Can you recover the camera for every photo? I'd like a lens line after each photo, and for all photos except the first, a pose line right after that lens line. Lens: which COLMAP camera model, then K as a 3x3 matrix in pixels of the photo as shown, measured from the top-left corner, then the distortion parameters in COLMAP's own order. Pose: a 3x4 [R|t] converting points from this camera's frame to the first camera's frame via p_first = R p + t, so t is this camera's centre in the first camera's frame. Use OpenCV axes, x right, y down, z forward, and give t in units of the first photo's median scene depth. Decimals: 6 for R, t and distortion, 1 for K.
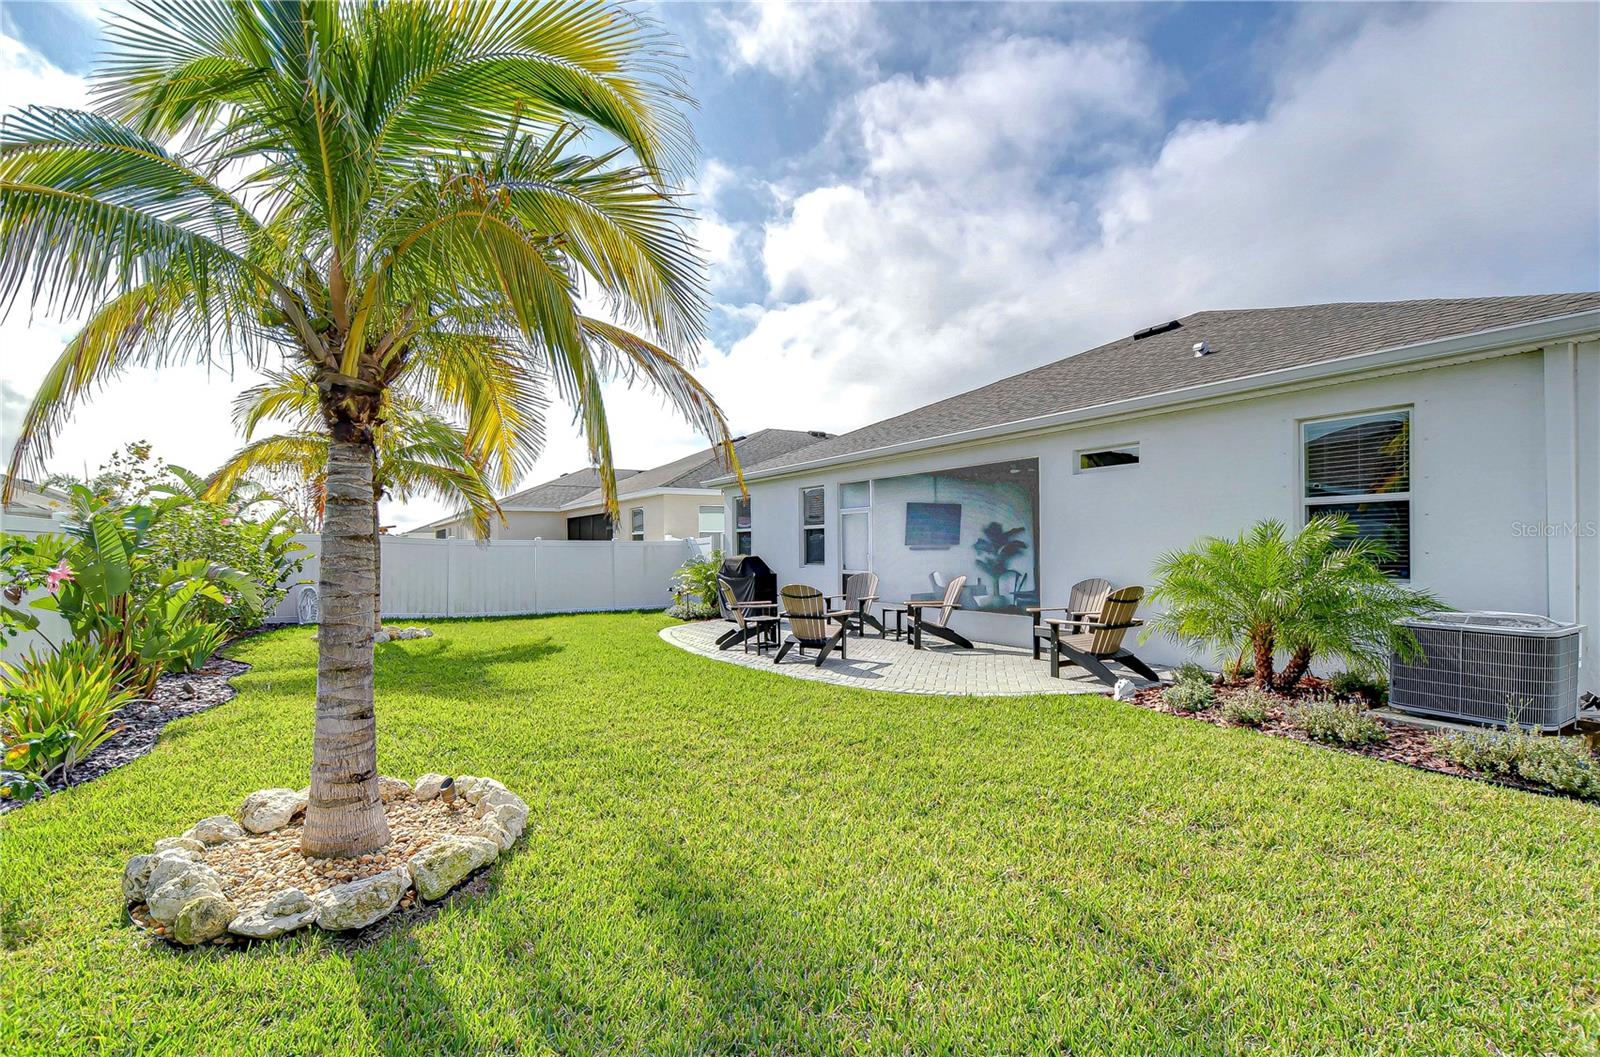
lens RADIAL K [[737.5, 0, 809.7], [0, 737.5, 535.1], [0, 0, 1]] dist [0.002184, 0.000483]
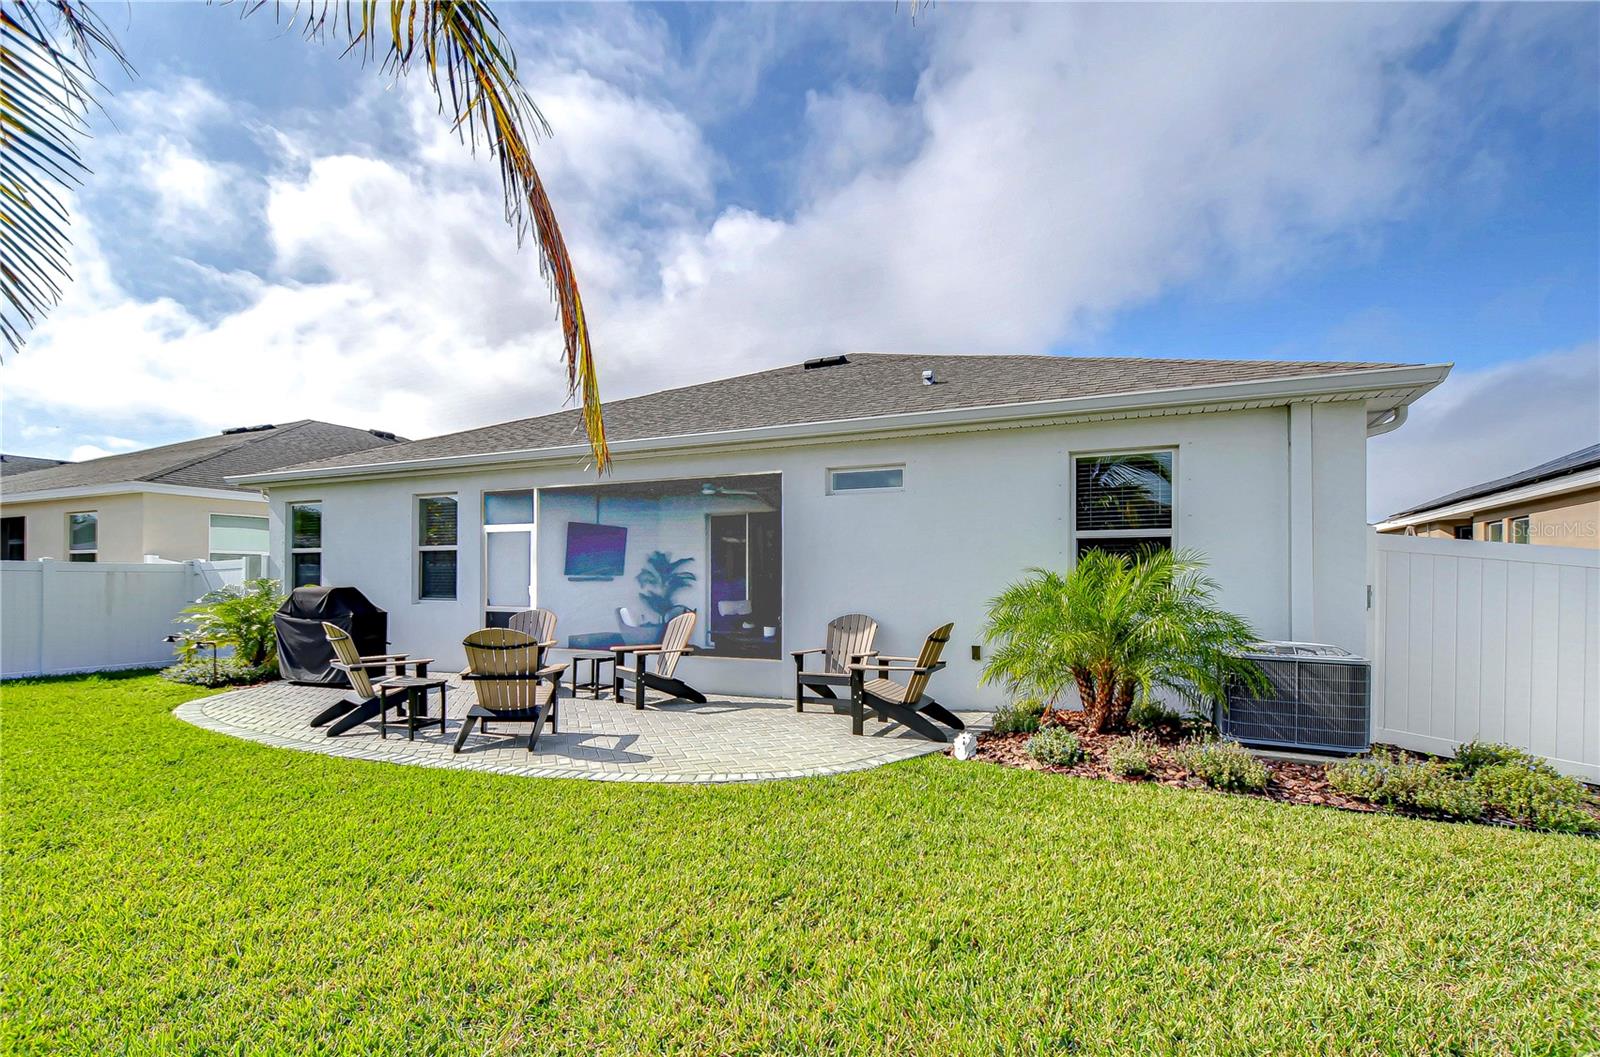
lens RADIAL K [[738.2, 0, 798.7], [0, 738.2, 556.4], [0, 0, 1]] dist [0.001460, 0.000312]
pose [[0.837968, 0.029516, 0.544920, -0.092331], [-0.019523, 0.999518, -0.024118, 0.007712], [-0.545370, 0.009572, 0.838141, 0.180290]]
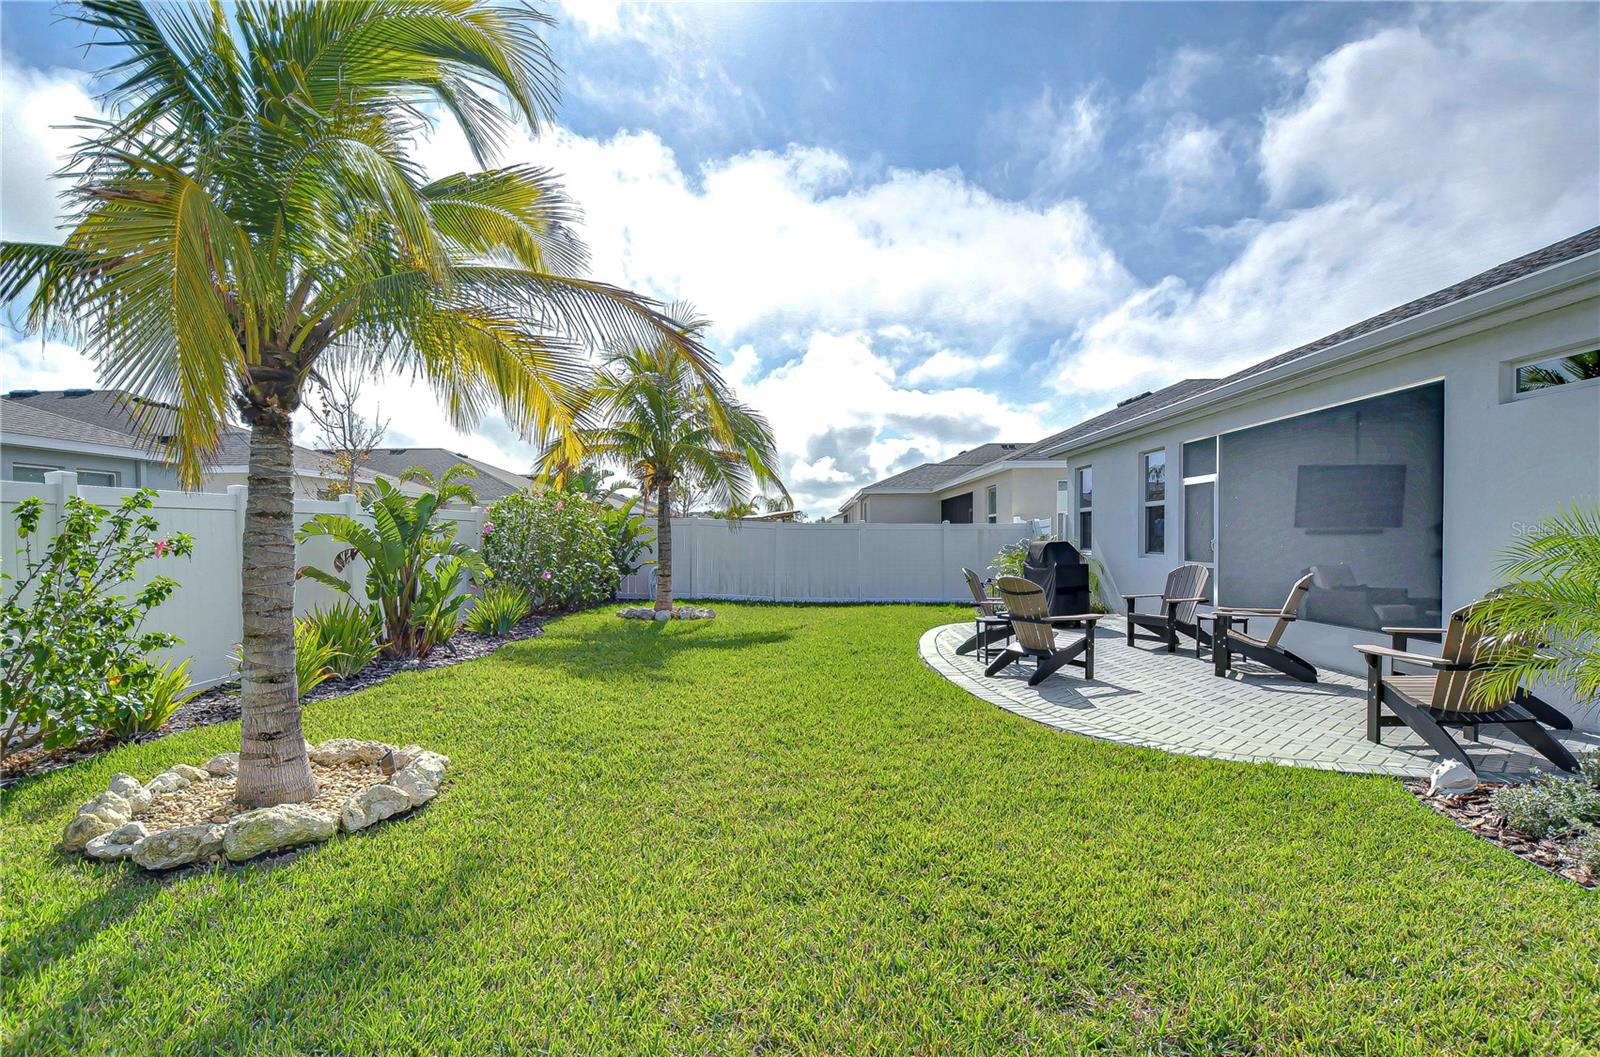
lens RADIAL K [[823.6, 0, 803.9], [0, 823.6, 555.6], [0, 0, 1]] dist [-0.001451, -0.001190]
pose [[0.840270, 0.016545, -0.541916, 0.159348], [0.007152, 0.999109, 0.041594, 0.004352], [0.542121, -0.038826, 0.839403, 0.096618]]
